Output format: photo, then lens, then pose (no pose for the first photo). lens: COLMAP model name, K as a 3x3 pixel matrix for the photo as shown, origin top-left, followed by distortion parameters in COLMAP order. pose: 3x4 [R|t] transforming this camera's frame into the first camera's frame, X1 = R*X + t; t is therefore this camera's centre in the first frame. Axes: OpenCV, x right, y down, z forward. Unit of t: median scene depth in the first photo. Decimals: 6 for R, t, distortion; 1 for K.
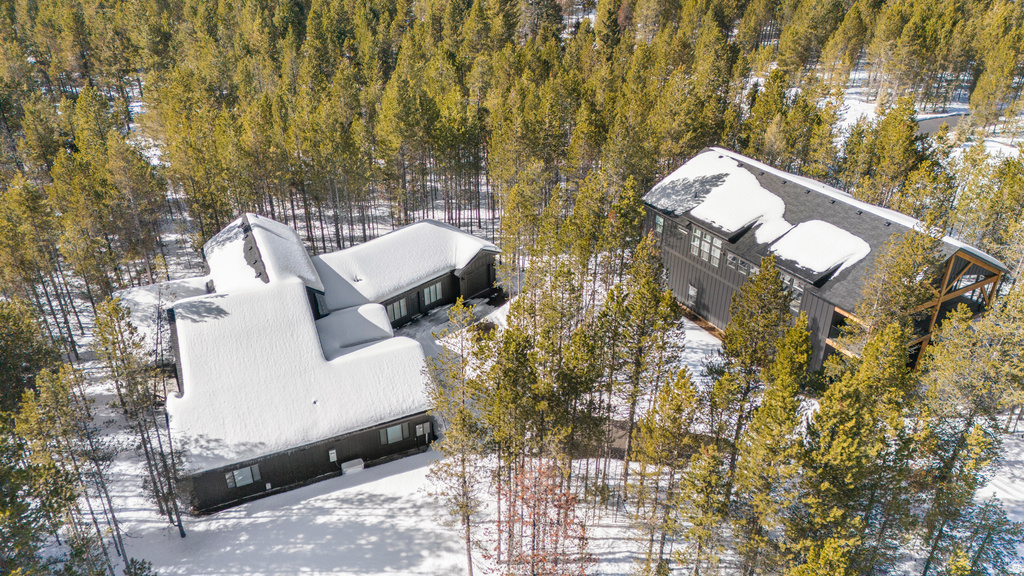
lens RADIAL K [[742.0, 0, 512.1], [0, 742.0, 288.7], [0, 0, 1]] dist [0.087767, -0.086320]
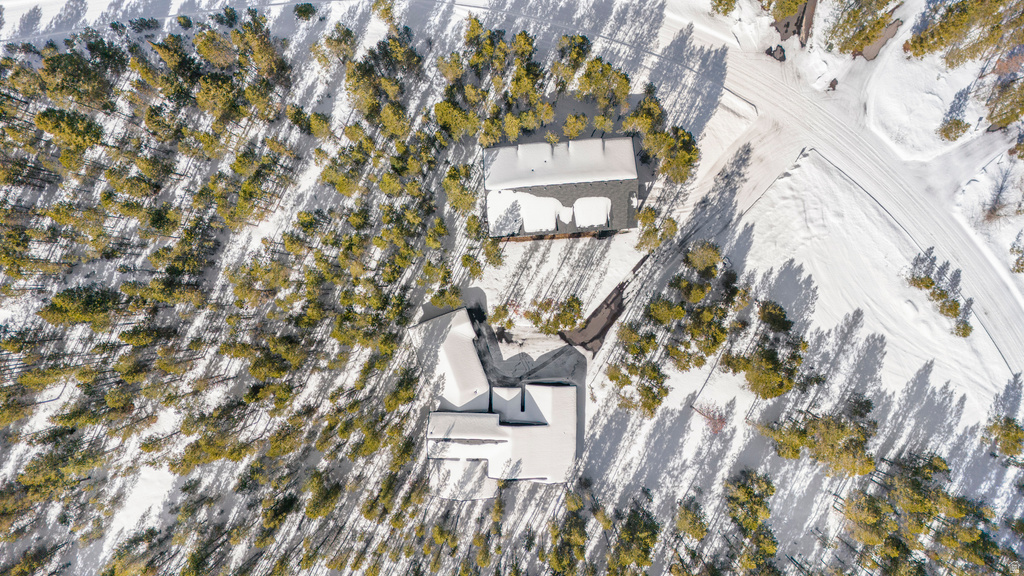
lens RADIAL K [[742.0, 0, 517.6], [0, 742.0, 287.6], [0, 0, 1]] dist [0.087767, -0.086320]
pose [[0.436440, -0.899578, -0.016739, 0.126552], [0.466543, 0.210362, 0.859119, -1.680968], [-0.769323, -0.382763, 0.511502, -0.024219]]
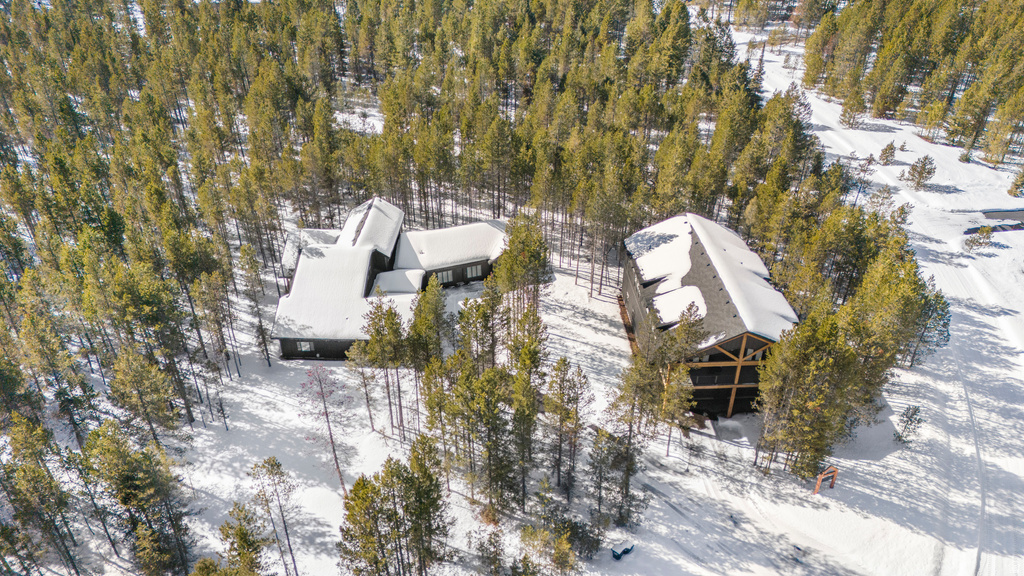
lens RADIAL K [[742.0, 0, 513.6], [0, 742.0, 290.2], [0, 0, 1]] dist [0.087767, -0.086320]
pose [[0.893602, 0.244813, -0.376222, 0.553182], [-0.213477, 0.969103, 0.123559, -0.162686], [0.394847, -0.030097, 0.918254, -0.364758]]
